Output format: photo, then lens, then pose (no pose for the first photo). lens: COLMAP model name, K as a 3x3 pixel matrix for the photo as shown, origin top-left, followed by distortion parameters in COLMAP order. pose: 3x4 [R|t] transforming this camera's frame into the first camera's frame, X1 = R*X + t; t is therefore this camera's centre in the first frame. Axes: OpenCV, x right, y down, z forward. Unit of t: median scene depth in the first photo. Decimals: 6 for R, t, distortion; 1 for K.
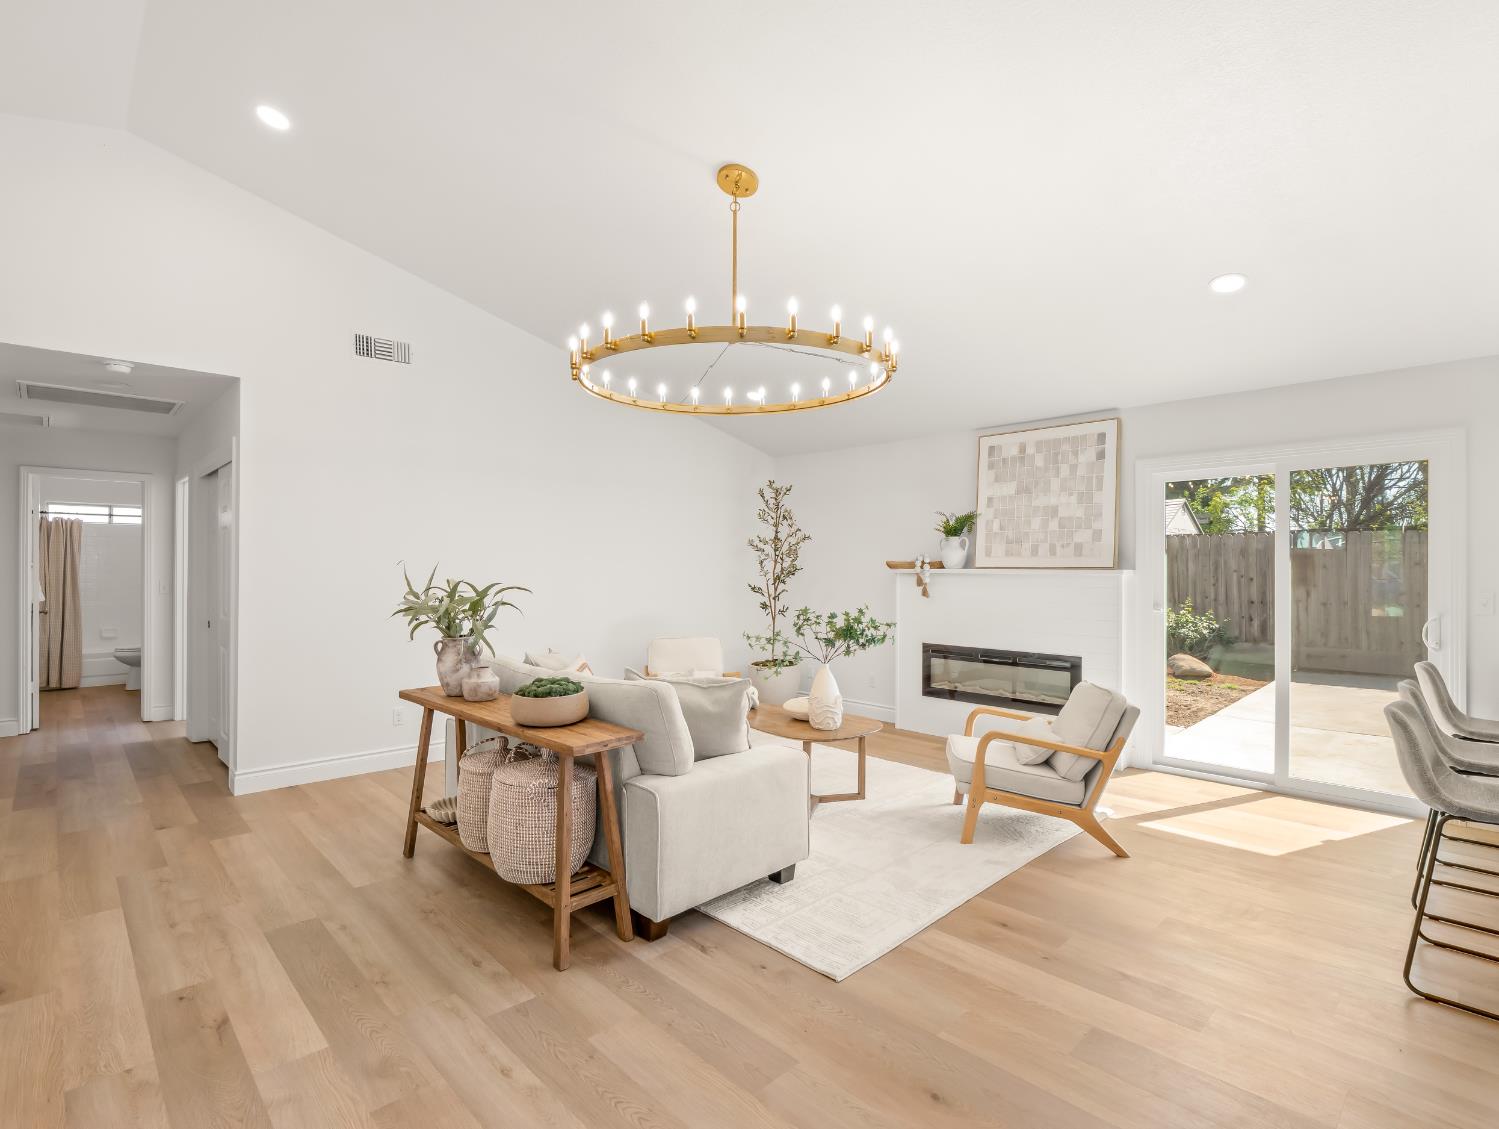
lens RADIAL K [[725.9, 0, 733.1], [0, 725.9, 568.9], [0, 0, 1]] dist [-0.014650, -0.001686]
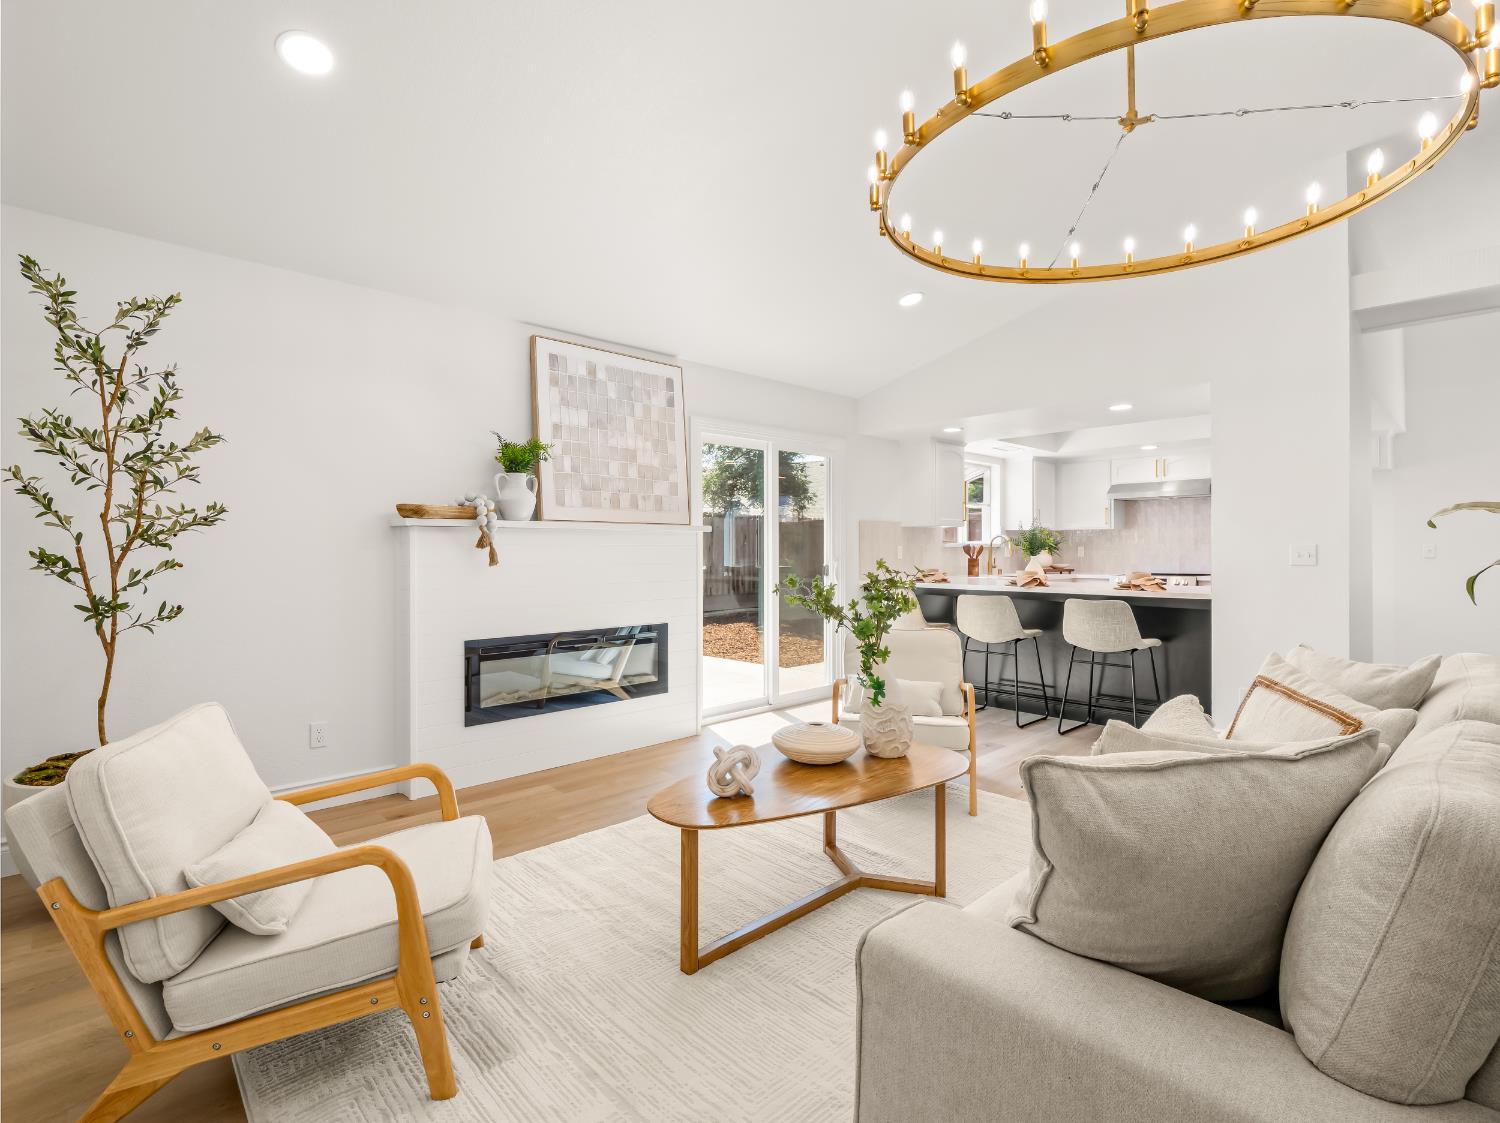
lens RADIAL K [[726.4, 0, 753.2], [0, 726.4, 550.7], [0, 0, 1]] dist [-0.014650, -0.001686]
pose [[0.000614, -0.002169, 0.999997, -0.398629], [0.003229, 0.999992, 0.002167, 0.028671], [-0.999995, 0.003227, 0.000621, 0.862093]]
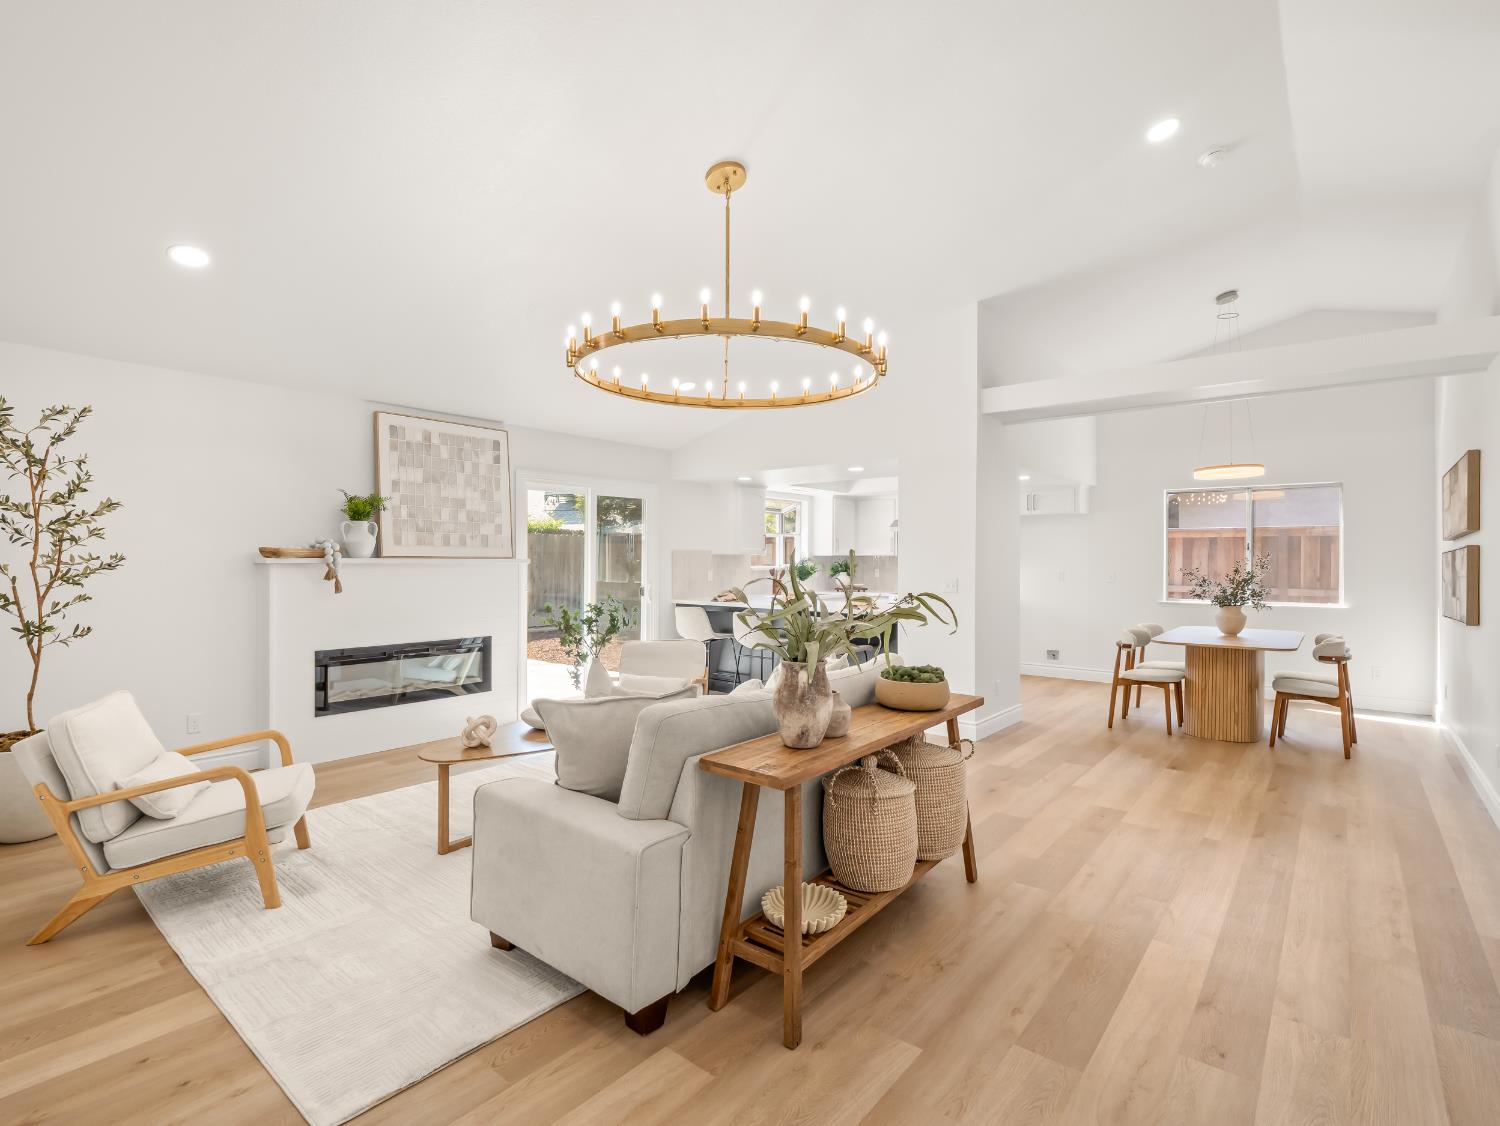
lens RADIAL K [[726.4, 0, 751.4], [0, 726.4, 560.0], [0, 0, 1]] dist [-0.014650, -0.001686]
pose [[-0.122541, -0.003136, 0.992459, -0.663340], [-0.003644, 0.999990, 0.002710, -0.002020], [-0.992457, -0.003284, -0.122551, 0.710698]]
